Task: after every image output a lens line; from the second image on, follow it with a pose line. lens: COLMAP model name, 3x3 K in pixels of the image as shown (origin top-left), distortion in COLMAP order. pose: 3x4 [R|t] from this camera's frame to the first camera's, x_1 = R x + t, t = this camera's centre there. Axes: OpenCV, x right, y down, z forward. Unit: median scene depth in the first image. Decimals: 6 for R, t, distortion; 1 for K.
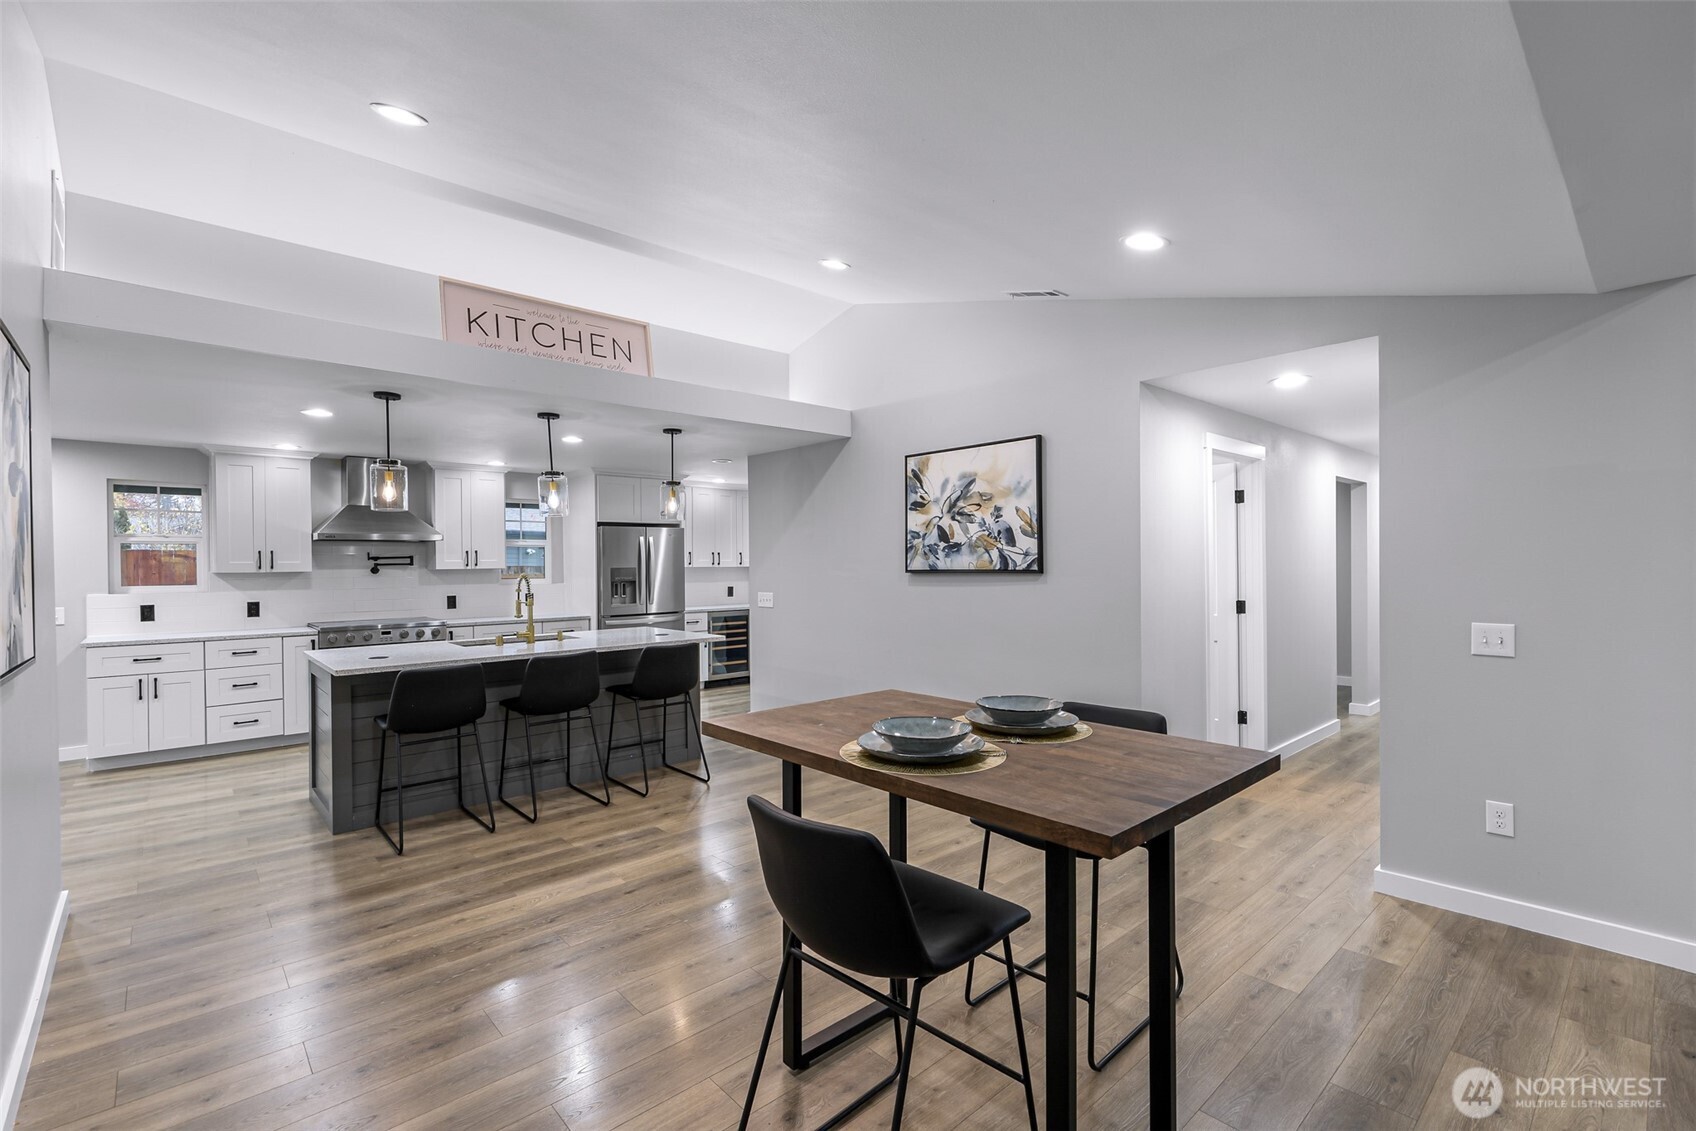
lens RADIAL K [[768.5, 0, 835.1], [0, 768.5, 565.6], [0, 0, 1]] dist [0.012648, 0.000215]
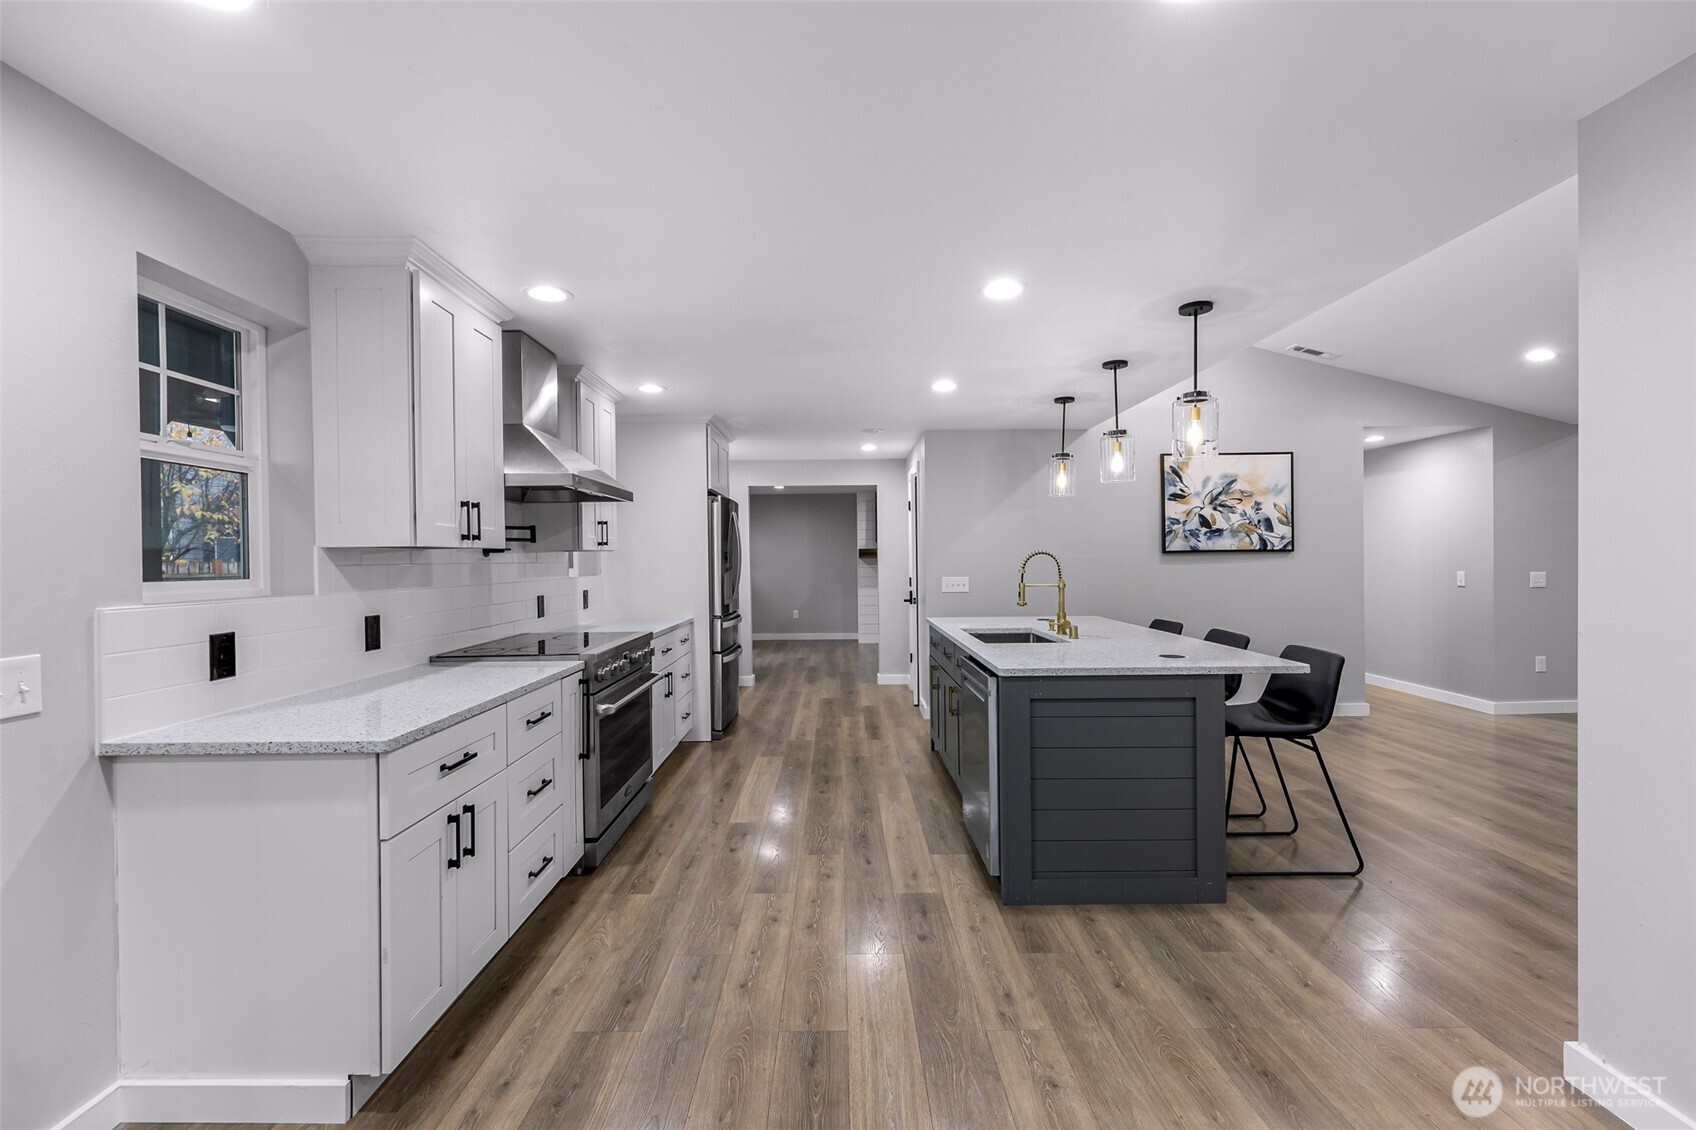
lens RADIAL K [[725.4, 0, 857.1], [0, 725.4, 568.4], [0, 0, 1]] dist [0.003218, 0.000345]
pose [[0.659939, -0.009155, 0.751263, -1.080751], [0.006617, 0.999958, 0.006373, 0.023125], [-0.751290, 0.000766, 0.659972, 0.633876]]
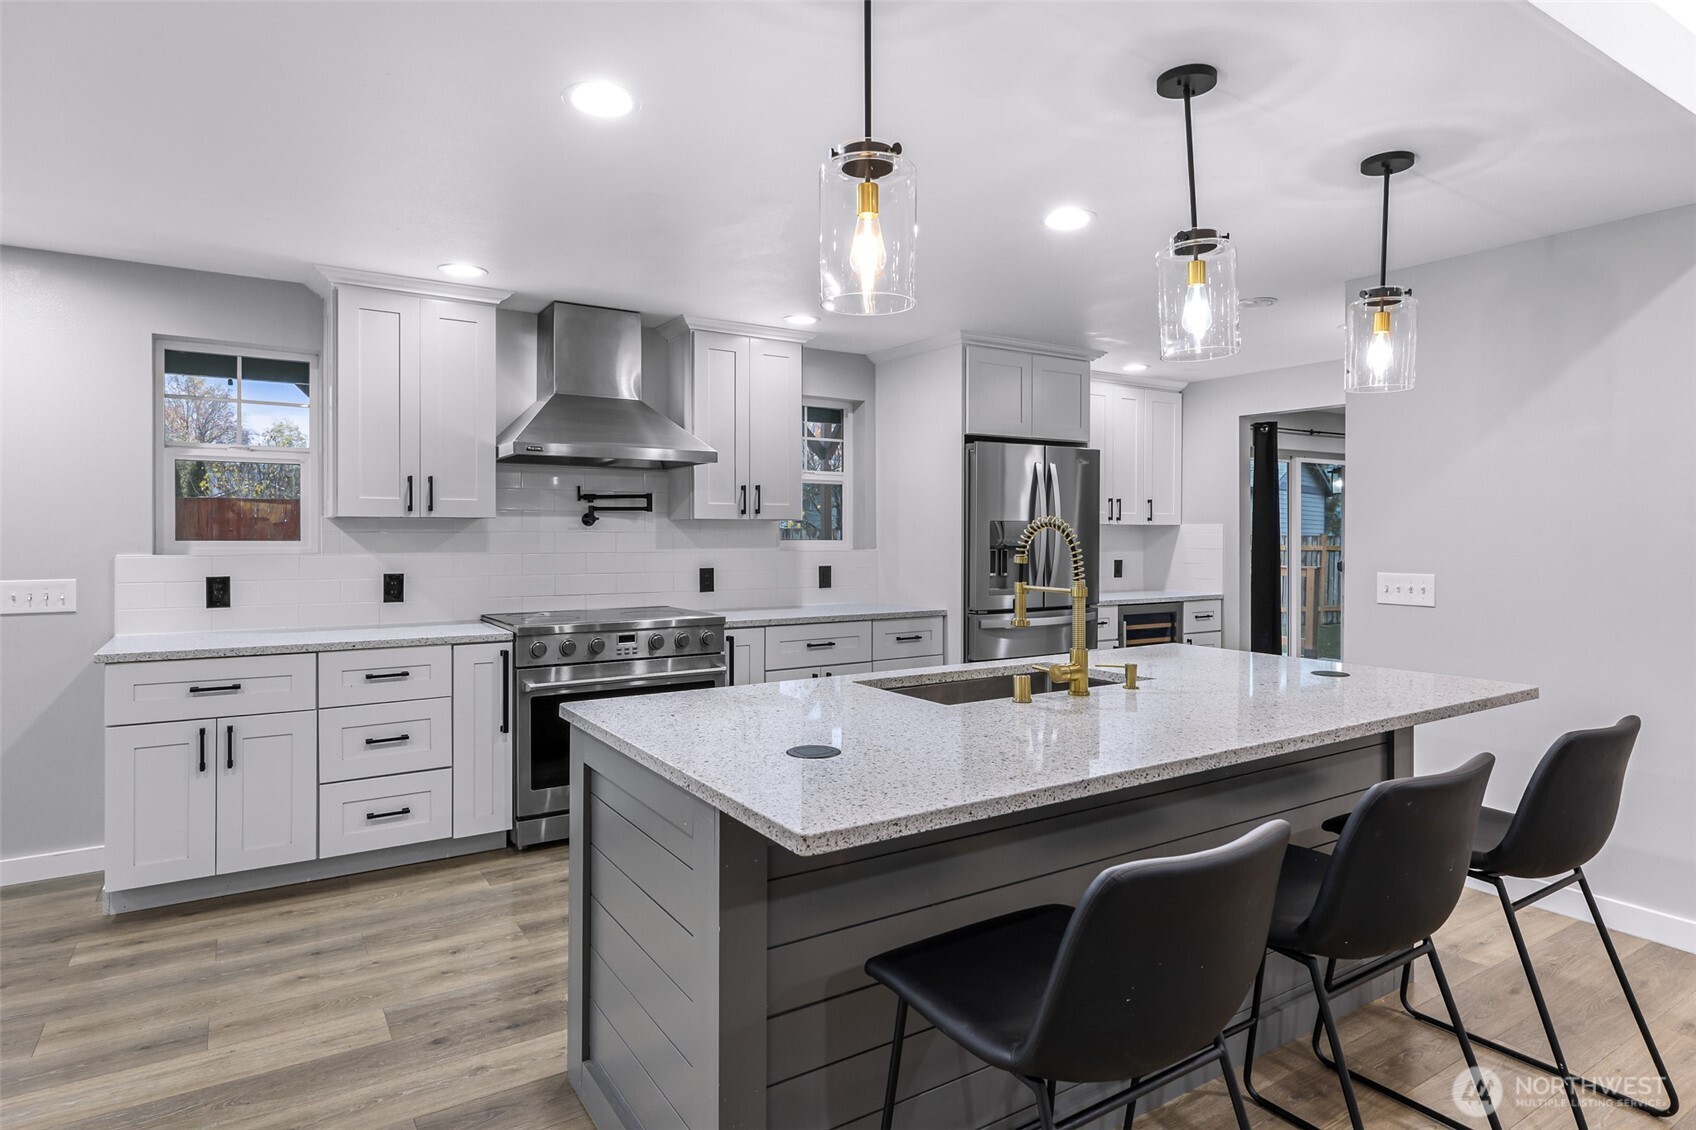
lens RADIAL K [[945.3, 0, 862.4], [0, 945.3, 548.5], [0, 0, 1]] dist [-0.004186, -0.002250]
pose [[0.988933, 0.013321, -0.147766, -0.409967], [-0.011106, 0.999813, 0.015807, 0.018728], [0.147949, -0.013991, 0.988896, 0.491964]]
